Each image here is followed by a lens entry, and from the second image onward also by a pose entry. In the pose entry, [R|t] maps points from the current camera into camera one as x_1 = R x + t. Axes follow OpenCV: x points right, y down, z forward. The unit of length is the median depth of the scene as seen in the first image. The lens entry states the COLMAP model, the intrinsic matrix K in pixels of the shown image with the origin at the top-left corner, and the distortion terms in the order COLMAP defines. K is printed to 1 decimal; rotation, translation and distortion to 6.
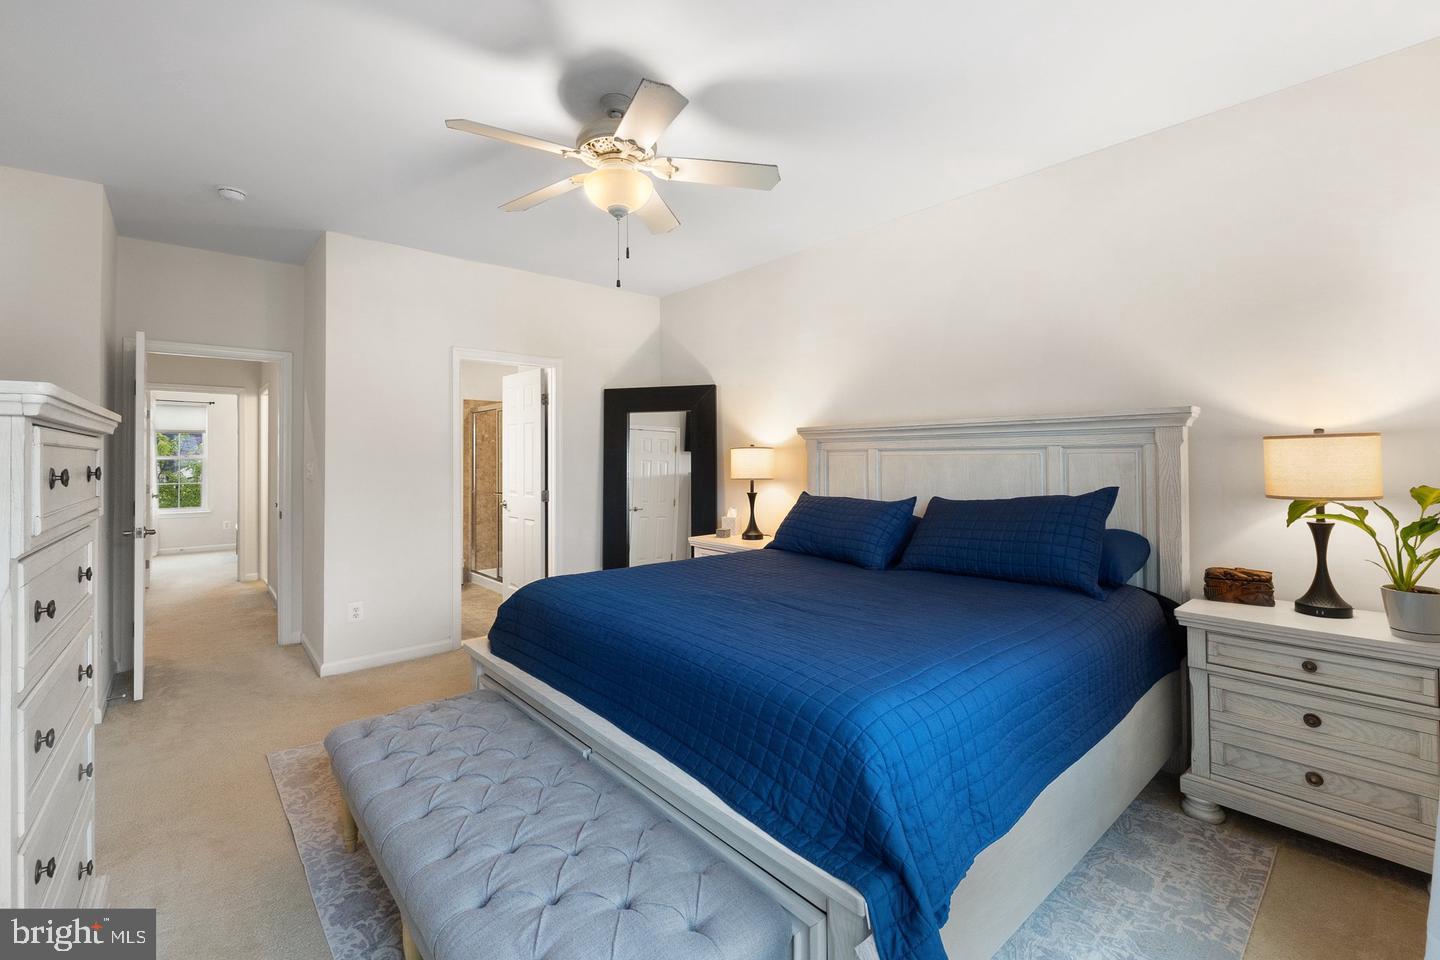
lens RADIAL K [[616.7, 0, 723.1], [0, 616.7, 449.5], [0, 0, 1]] dist [-0.035099, 0.000071]
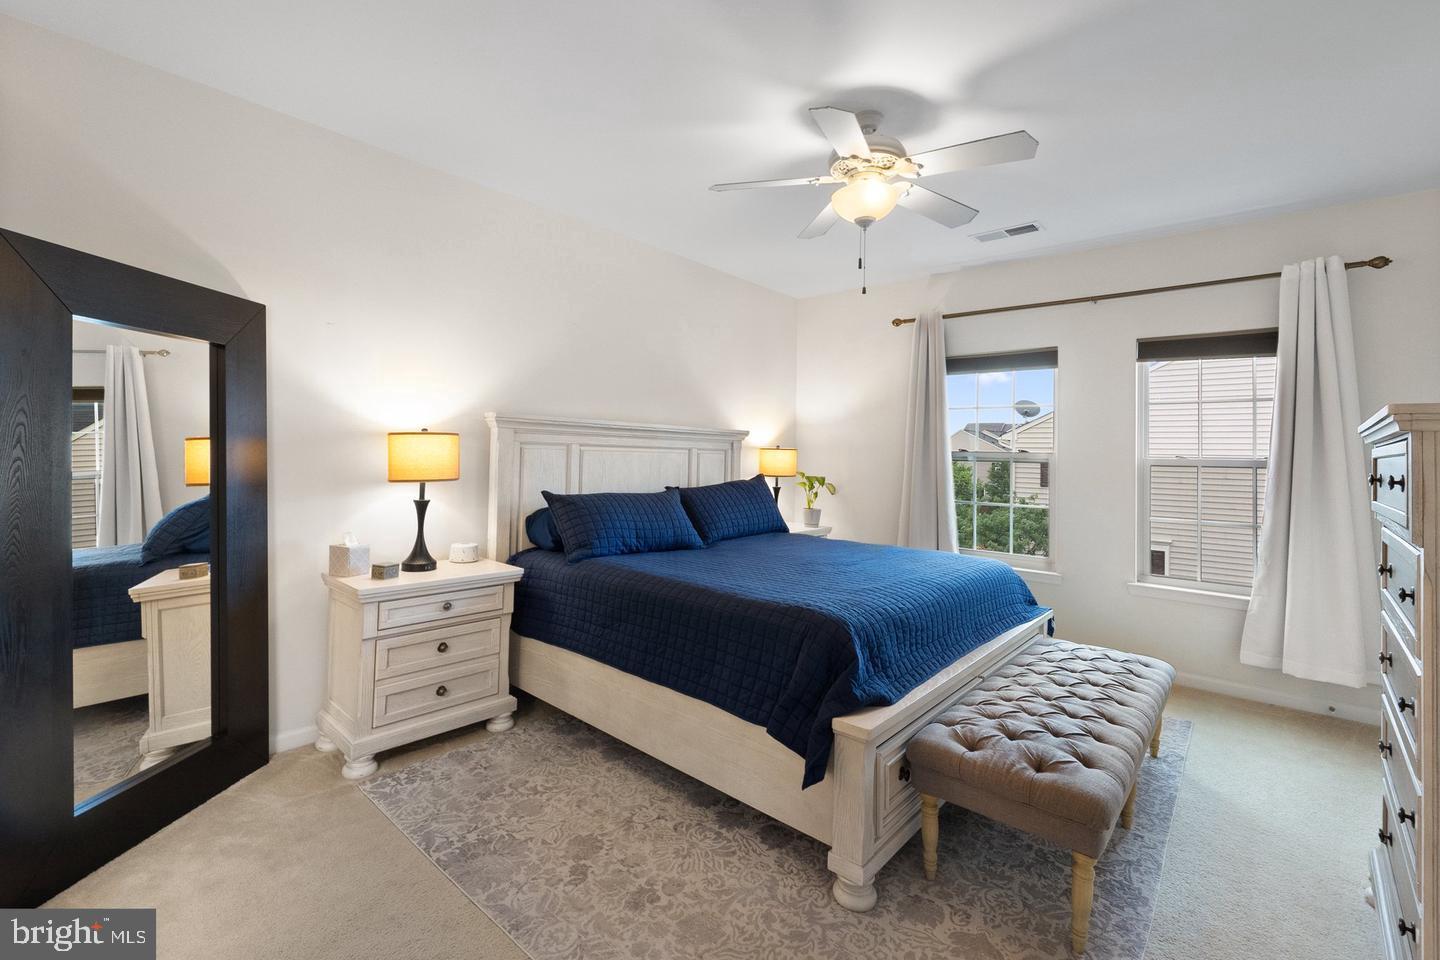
lens RADIAL K [[620.4, 0, 727.2], [0, 620.4, 438.2], [0, 0, 1]] dist [-0.012633, 0.000067]
pose [[-0.134937, 0.028334, 0.990449, -0.690797], [-0.033939, 0.998872, -0.033199, 0.014125], [-0.990273, -0.038095, -0.133823, 0.797622]]
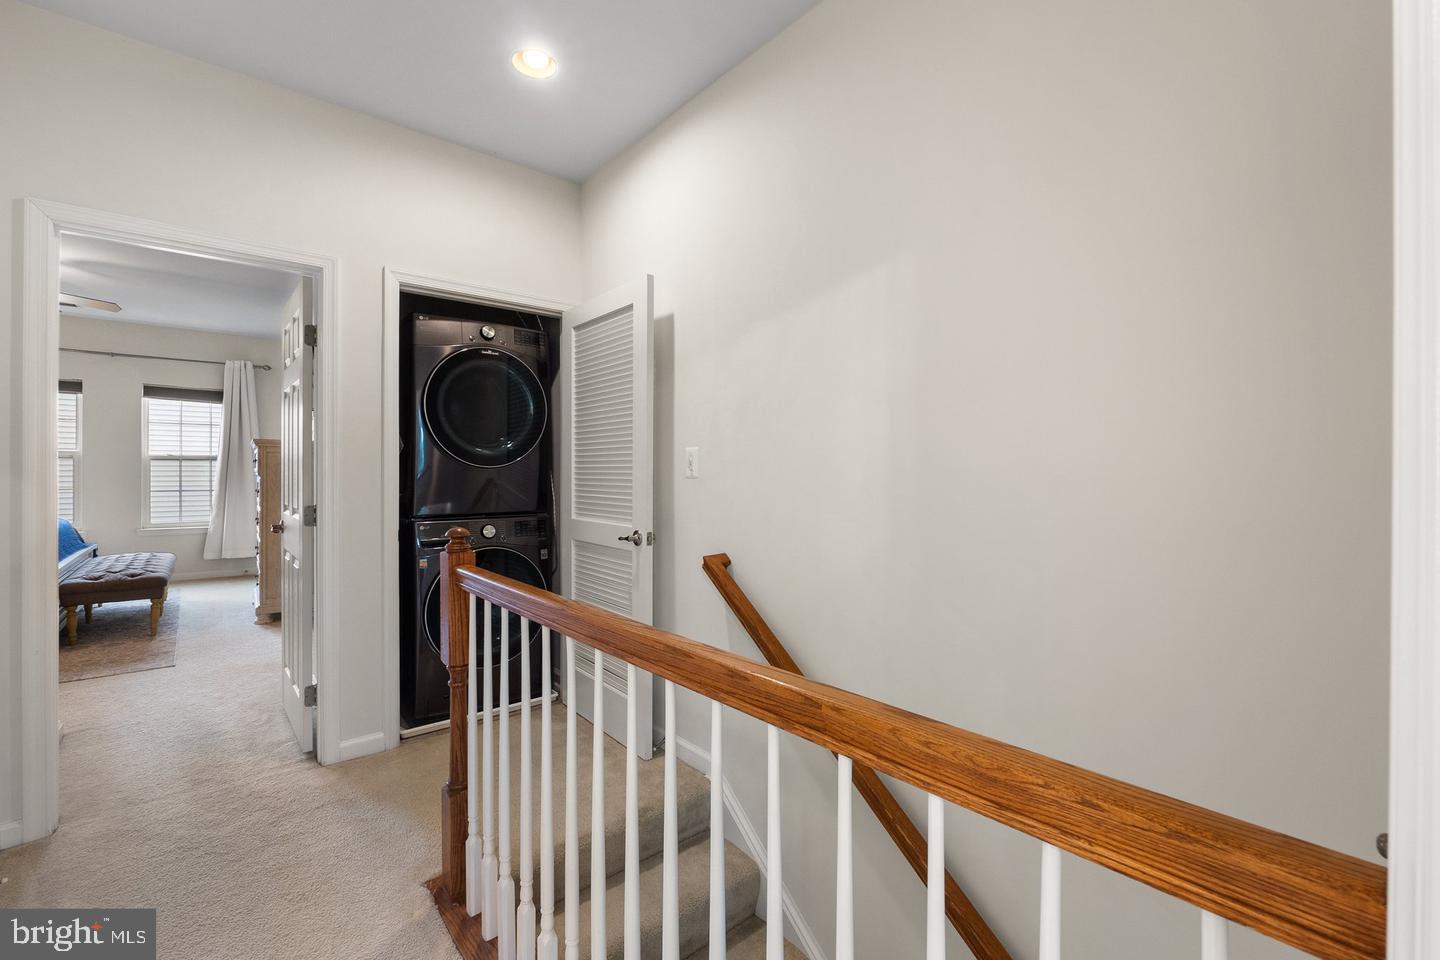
lens RADIAL K [[637.7, 0, 720.0], [0, 637.7, 480.0], [0, 0, 1]] dist [-0.000992, -0.000098]
pose [[-0.999230, -0.007040, 0.038603, -1.425932], [-0.007249, 0.999960, -0.005272, 0.055781], [-0.038565, -0.005548, -0.999241, 1.673804]]
